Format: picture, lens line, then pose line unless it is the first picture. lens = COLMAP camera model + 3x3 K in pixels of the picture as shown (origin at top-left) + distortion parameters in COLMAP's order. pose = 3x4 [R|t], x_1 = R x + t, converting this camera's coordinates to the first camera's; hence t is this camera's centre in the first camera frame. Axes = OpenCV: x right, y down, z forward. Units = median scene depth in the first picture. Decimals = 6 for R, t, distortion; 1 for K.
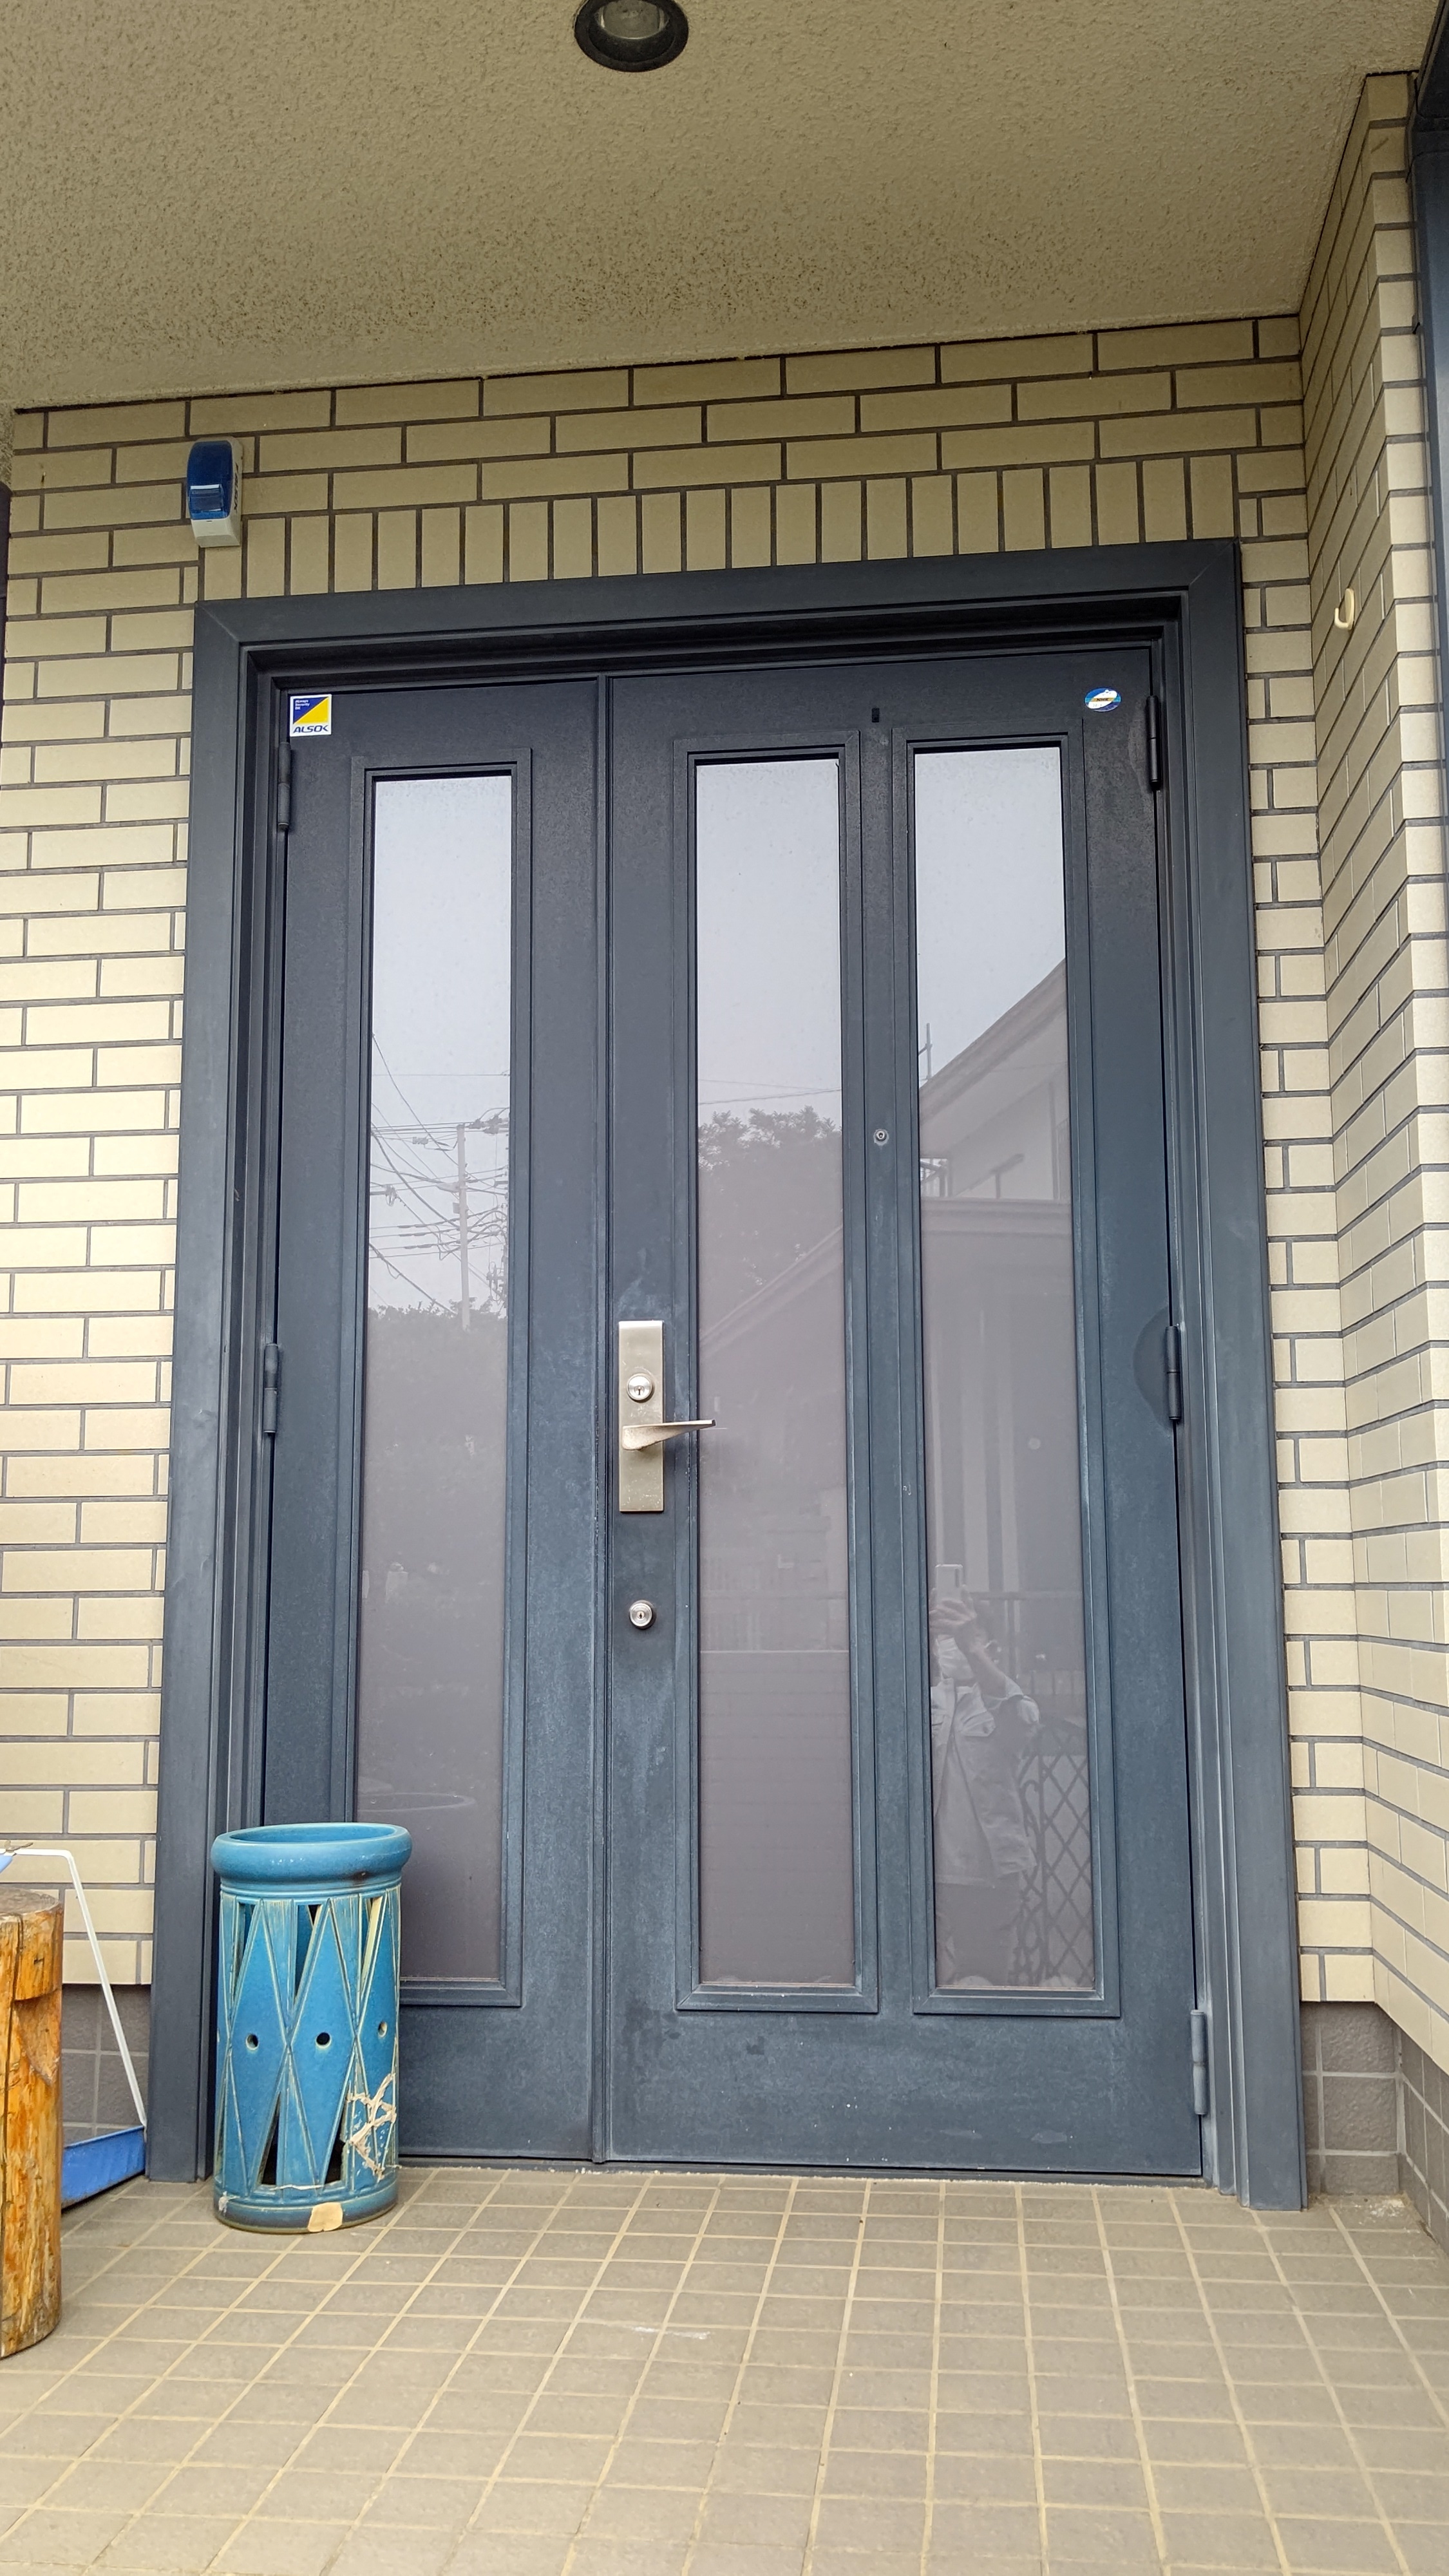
lens RADIAL K [[2005.2, 0, 724.5], [0, 2005.2, 1288.0], [0, 0, 1]] dist [0.051660, -0.147036]
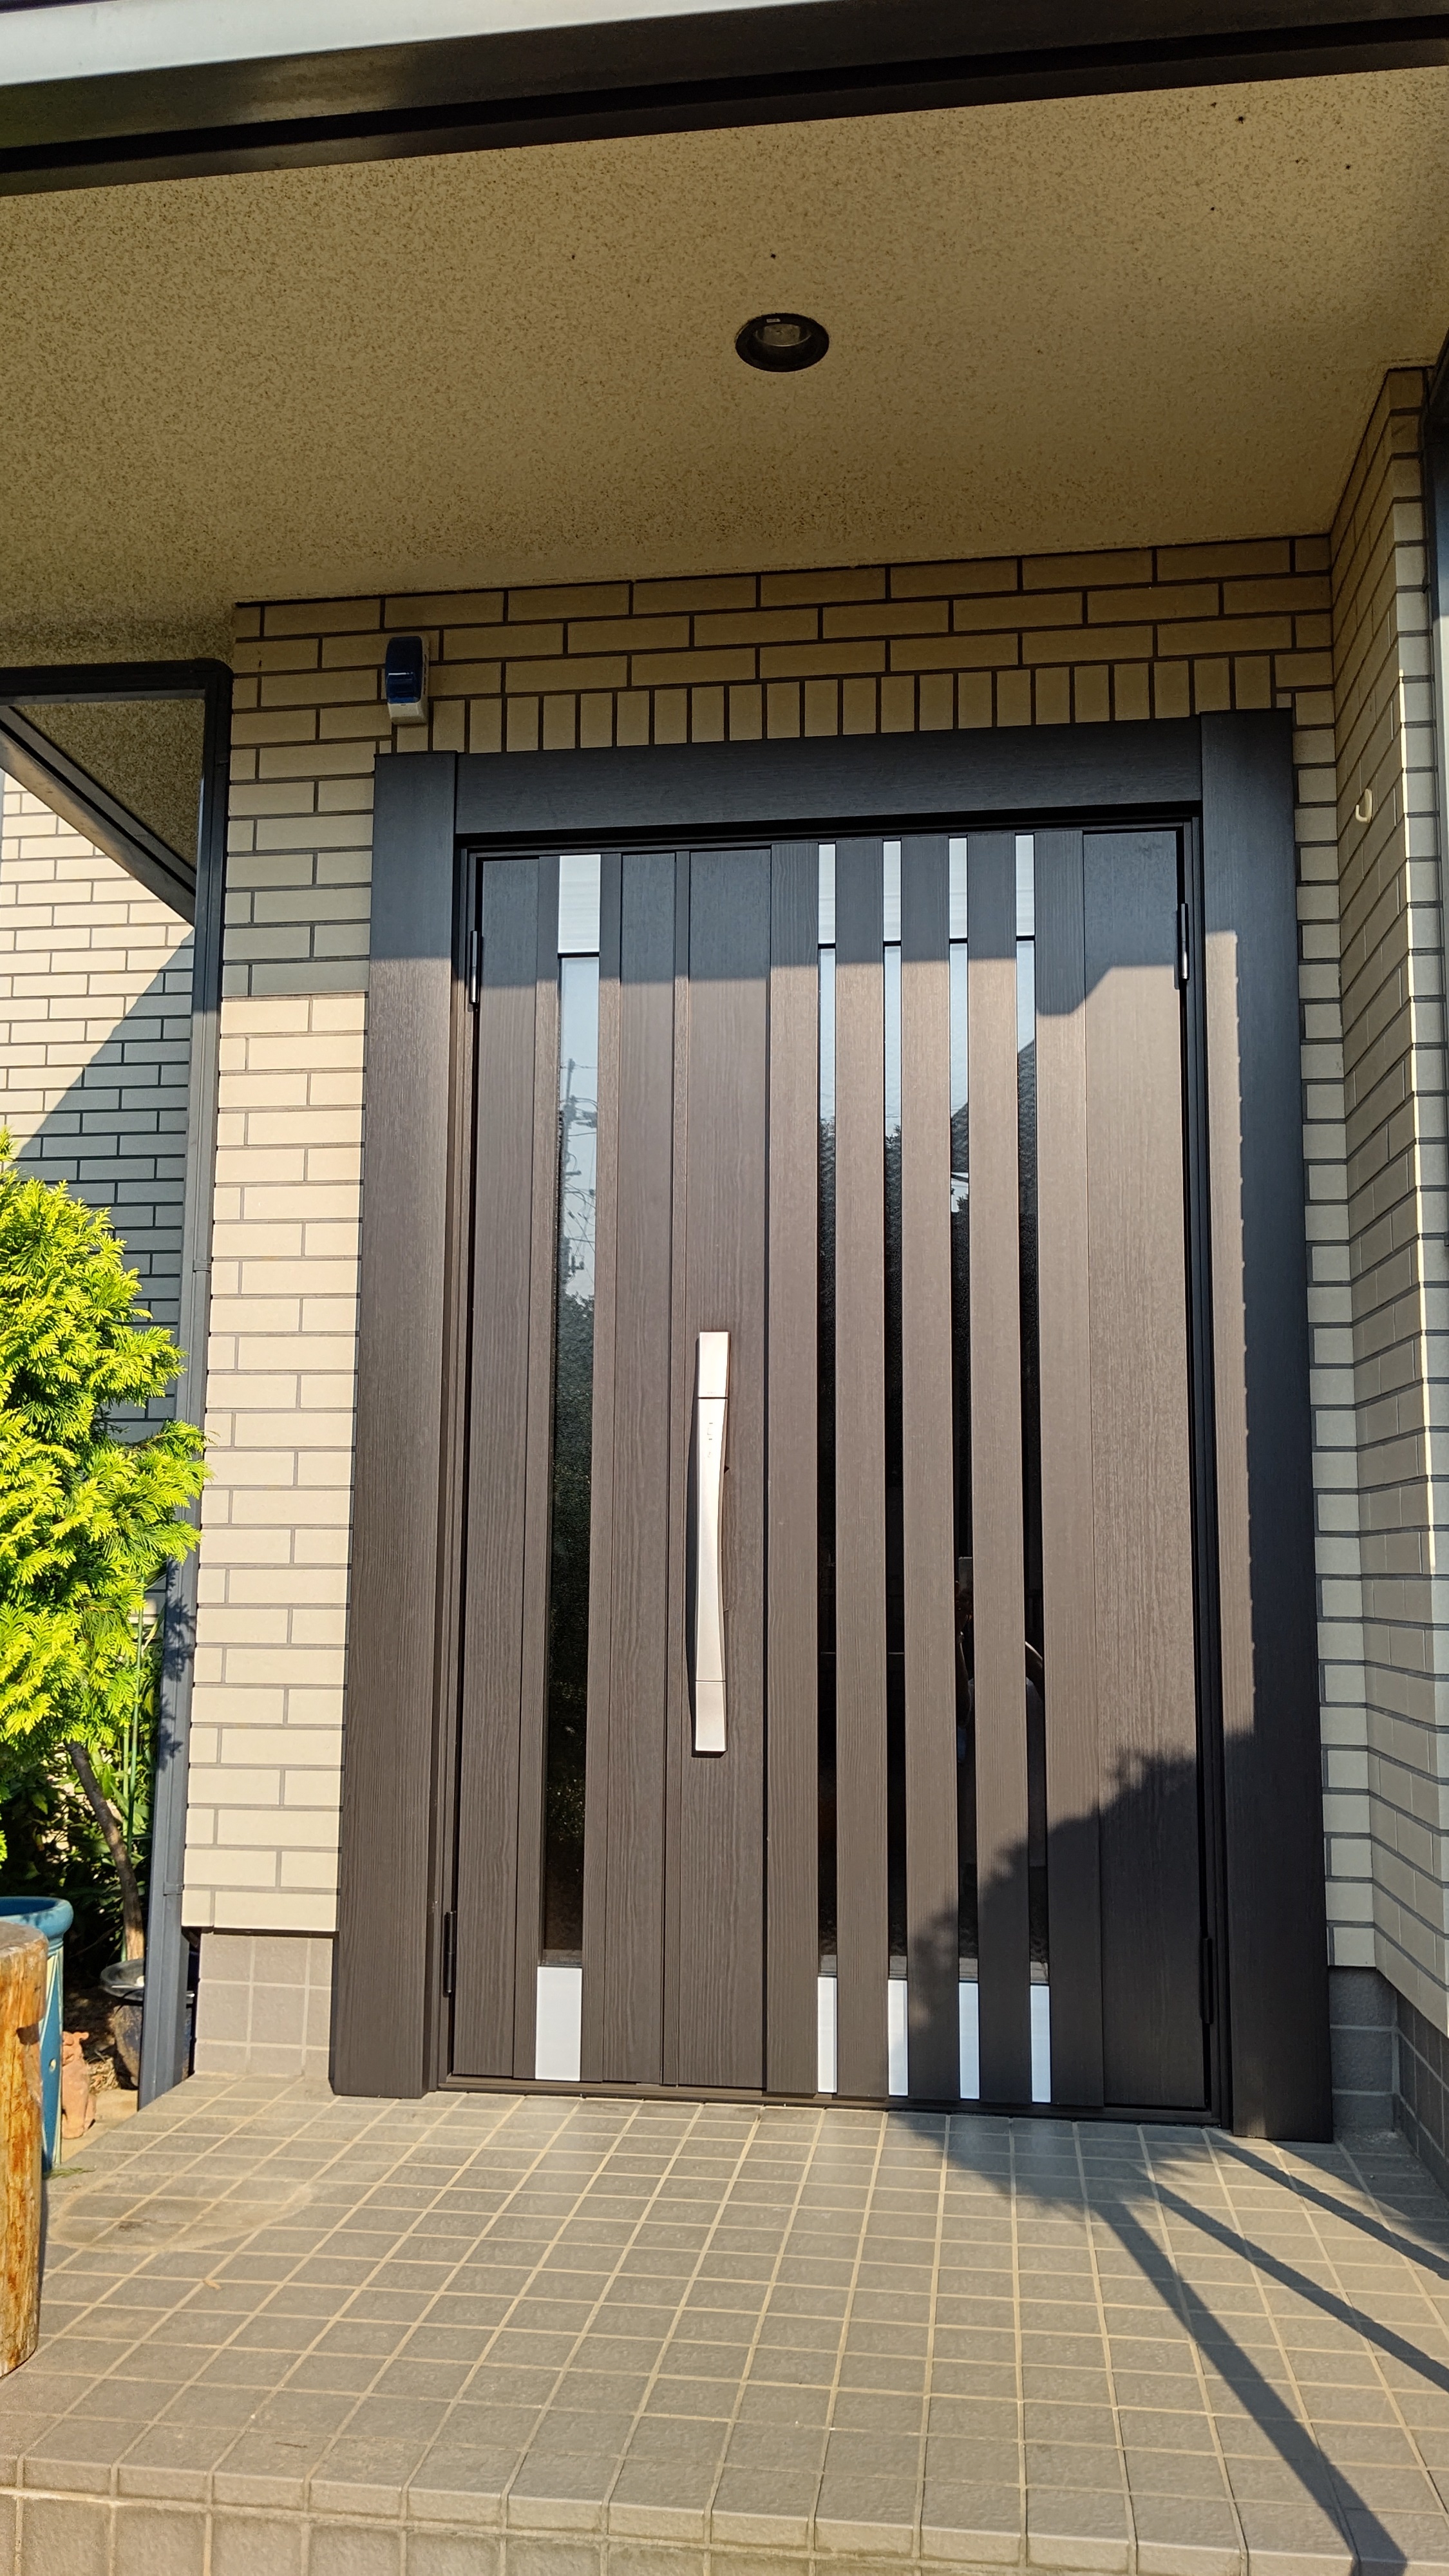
lens RADIAL K [[1967.9, 0, 695.8], [0, 1967.9, 1280.6], [0, 0, 1]] dist [0.039908, -0.143451]
pose [[0.999381, 0.012005, -0.033068, -0.042237], [-0.012130, 0.999920, -0.003582, -0.040076], [0.033022, 0.003981, 0.999447, -0.166261]]
